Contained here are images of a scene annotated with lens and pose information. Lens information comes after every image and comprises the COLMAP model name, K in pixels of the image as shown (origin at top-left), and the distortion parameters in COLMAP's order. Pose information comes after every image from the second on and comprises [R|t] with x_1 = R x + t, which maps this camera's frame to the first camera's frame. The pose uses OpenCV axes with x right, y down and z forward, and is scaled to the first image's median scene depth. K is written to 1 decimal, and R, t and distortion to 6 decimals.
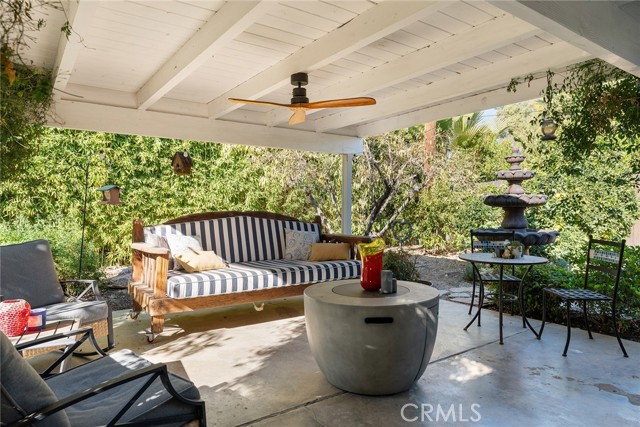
lens RADIAL K [[425.6, 0, 321.7], [0, 425.6, 215.1], [0, 0, 1]] dist [-0.001455, -0.000863]
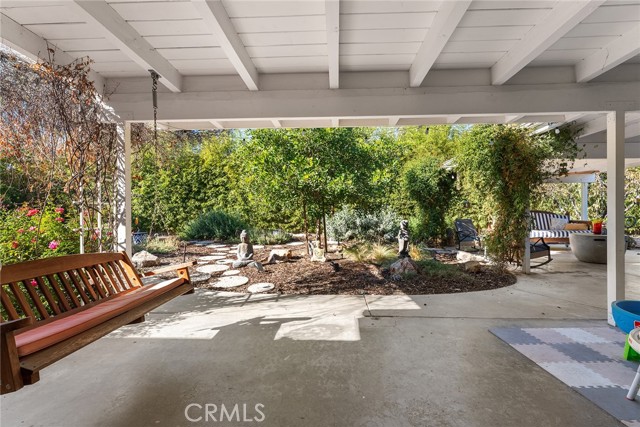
lens RADIAL K [[280.9, 0, 323.7], [0, 280.9, 211.2], [0, 0, 1]] dist [0.003485, -0.000073]
pose [[0.778439, -0.005009, -0.627700, -0.069566], [-0.003444, 0.999919, -0.012251, 0.017072], [0.627710, 0.011699, 0.778359, -0.883102]]
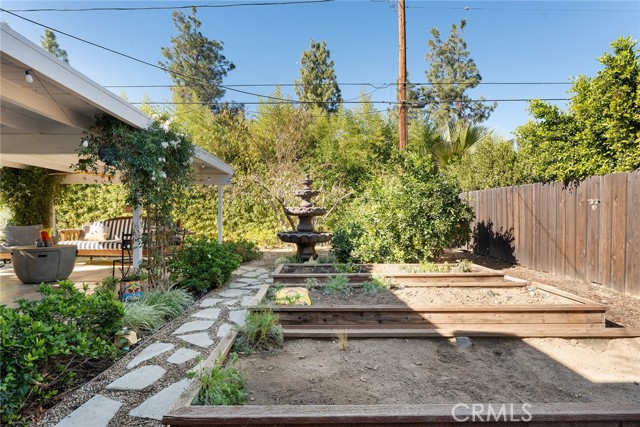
lens RADIAL K [[331.7, 0, 320.1], [0, 331.7, 217.6], [0, 0, 1]] dist [-0.001368, 0.000096]
pose [[0.812064, 0.012125, -0.583442, 1.219419], [-0.018194, 0.999824, -0.004545, -0.010406], [0.583284, 0.014306, 0.812142, 0.152123]]
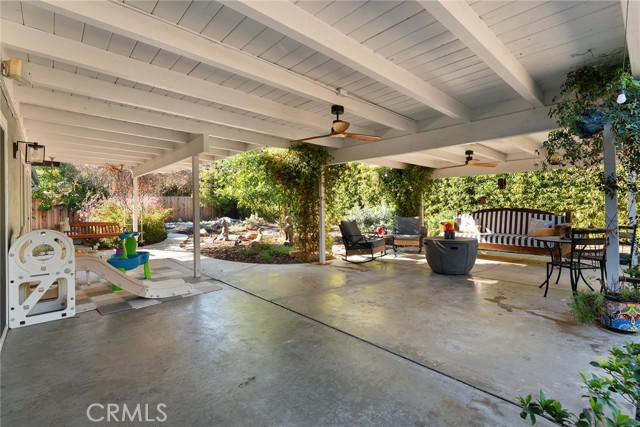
lens RADIAL K [[299.9, 0, 323.7], [0, 299.9, 202.4], [0, 0, 1]] dist [-0.002404, 0.000305]
pose [[0.107294, -0.015080, -0.994113, 0.866464], [-0.007991, 0.999840, -0.016030, -0.004800], [0.994195, 0.009664, 0.107157, 0.010200]]
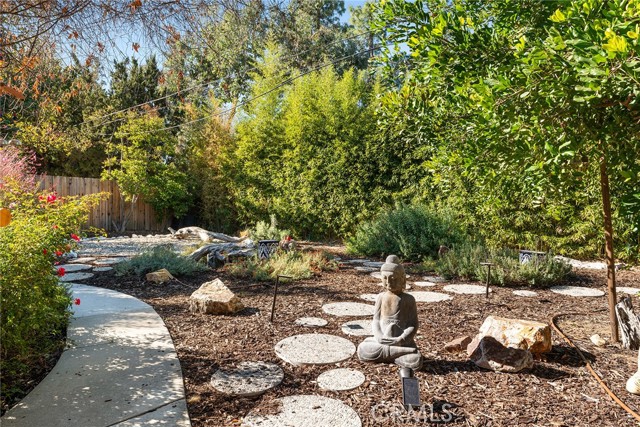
lens RADIAL K [[425.6, 0, 321.4], [0, 425.6, 211.9], [0, 0, 1]] dist [-0.001455, -0.000863]
pose [[0.224497, 0.008267, -0.974440, -0.386945], [-0.027666, 0.999615, 0.002106, 0.021317], [0.974082, 0.026486, 0.224639, -0.532950]]
